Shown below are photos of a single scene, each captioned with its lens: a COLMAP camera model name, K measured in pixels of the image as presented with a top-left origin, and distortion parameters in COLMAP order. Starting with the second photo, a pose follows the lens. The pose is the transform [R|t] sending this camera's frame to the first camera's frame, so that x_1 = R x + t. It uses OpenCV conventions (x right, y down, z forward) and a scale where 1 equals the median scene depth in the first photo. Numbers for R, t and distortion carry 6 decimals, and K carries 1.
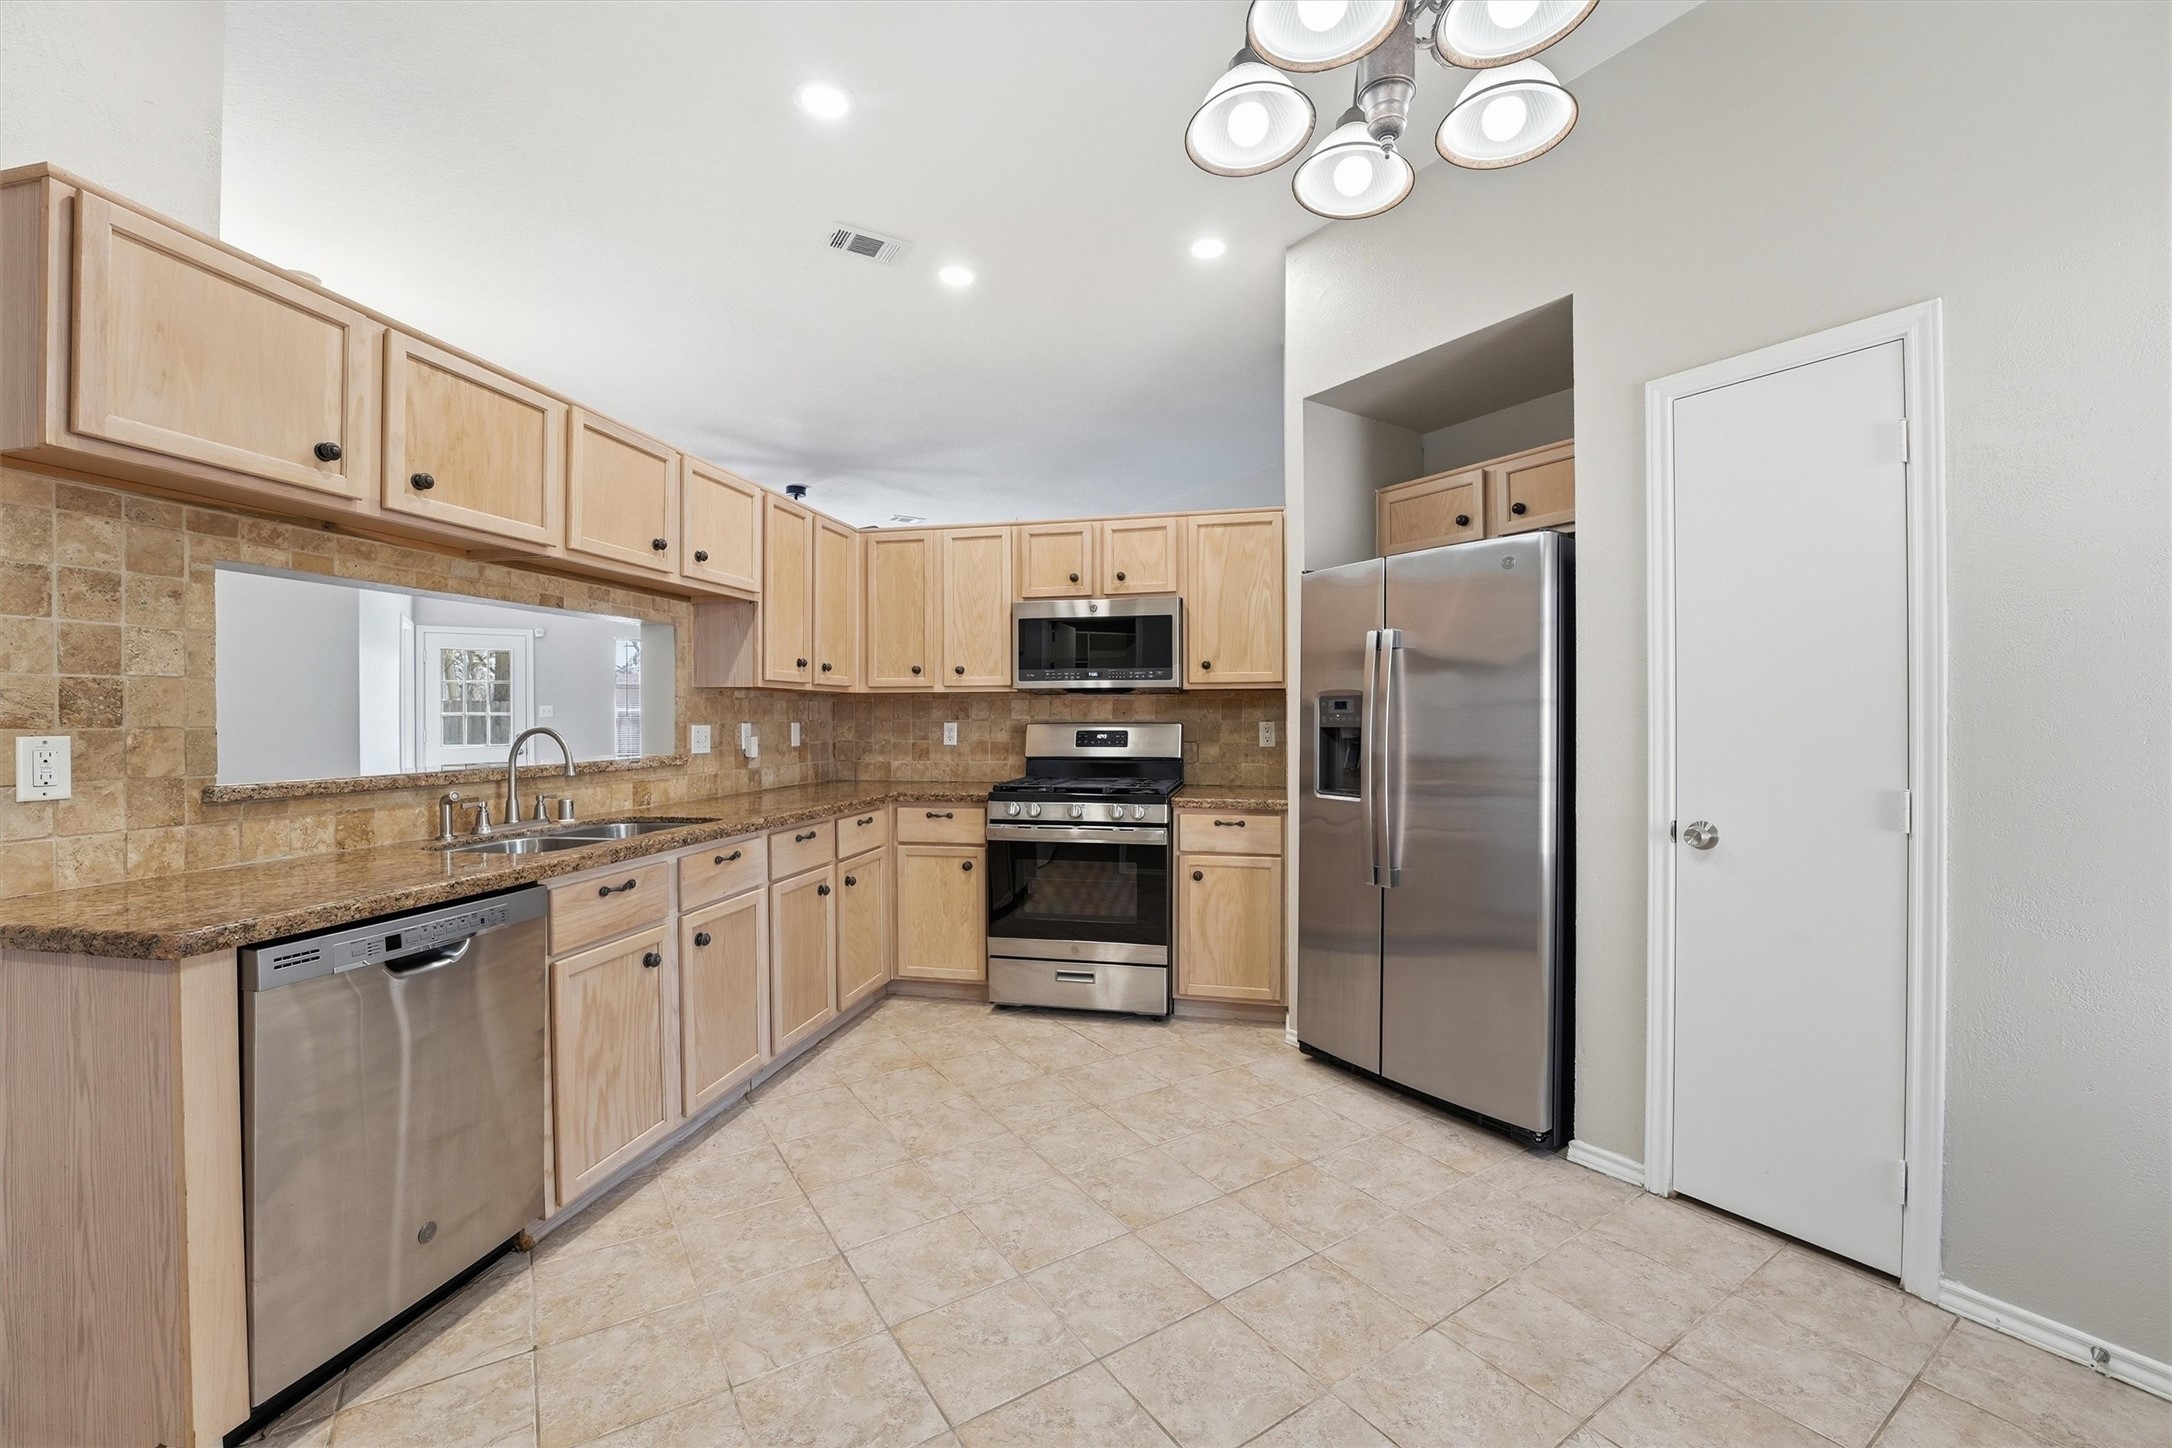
lens RADIAL K [[896.9, 0, 1093.6], [0, 896.9, 739.4], [0, 0, 1]] dist [-0.016386, -0.000056]
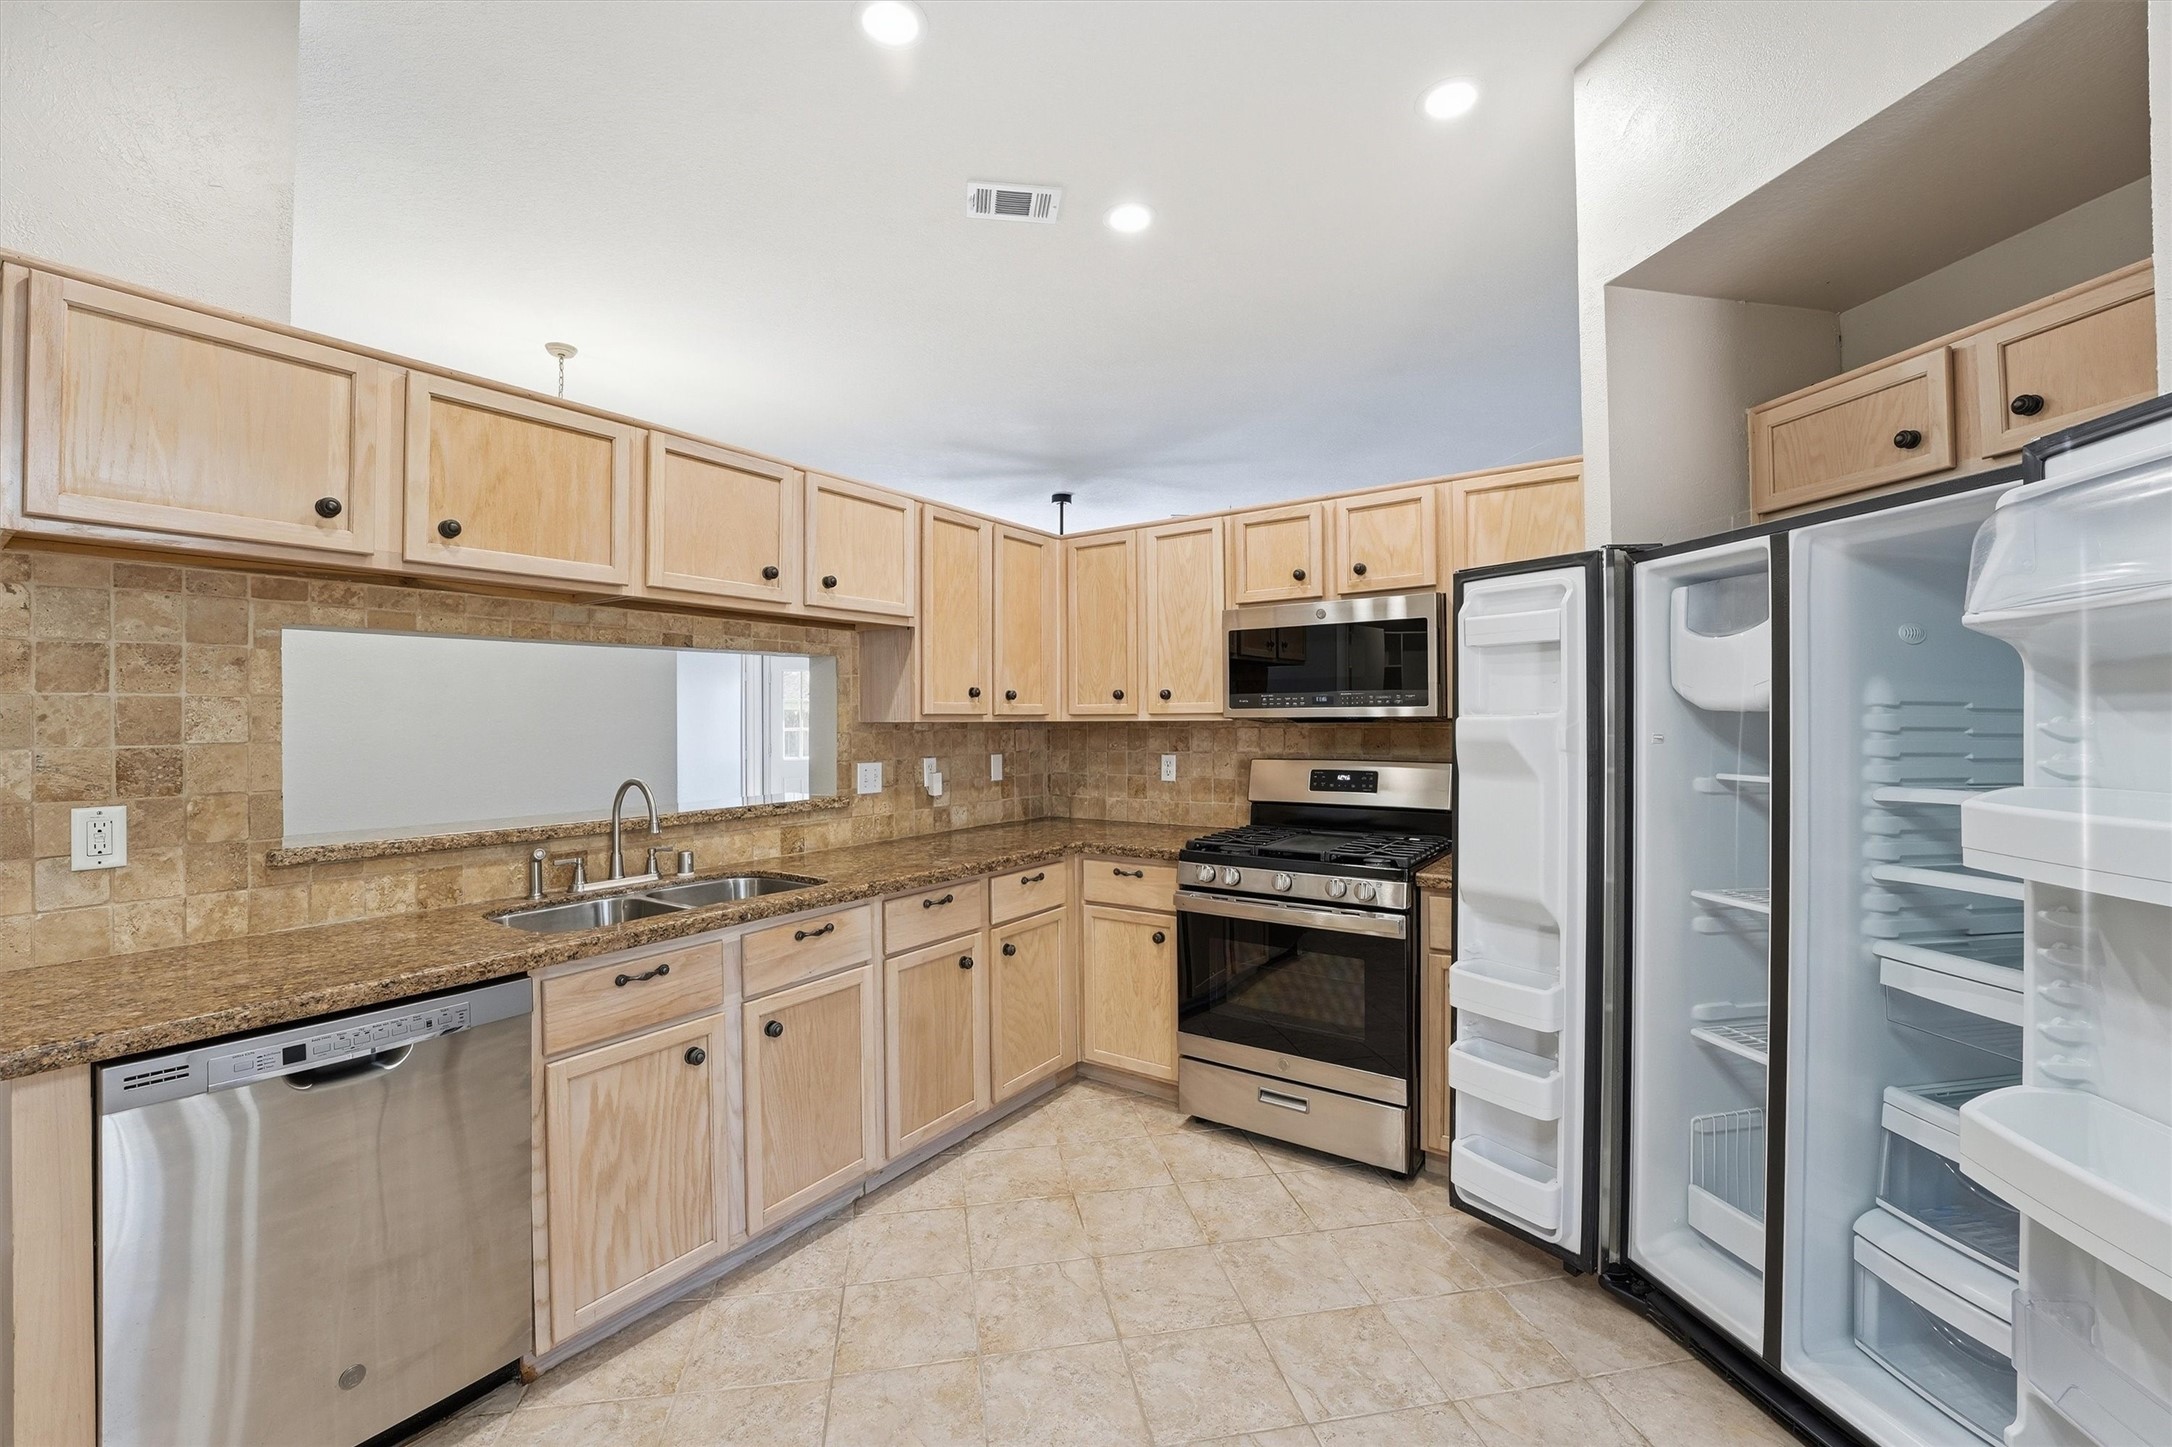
lens RADIAL K [[907.8, 0, 1086.0], [0, 907.8, 723.5], [0, 0, 1]] dist [-0.023640, 0.000328]
pose [[0.918210, -0.001714, -0.396090, 0.184618], [-0.005134, 0.999855, -0.016230, -0.058293], [0.396061, 0.016937, 0.918068, 0.318858]]
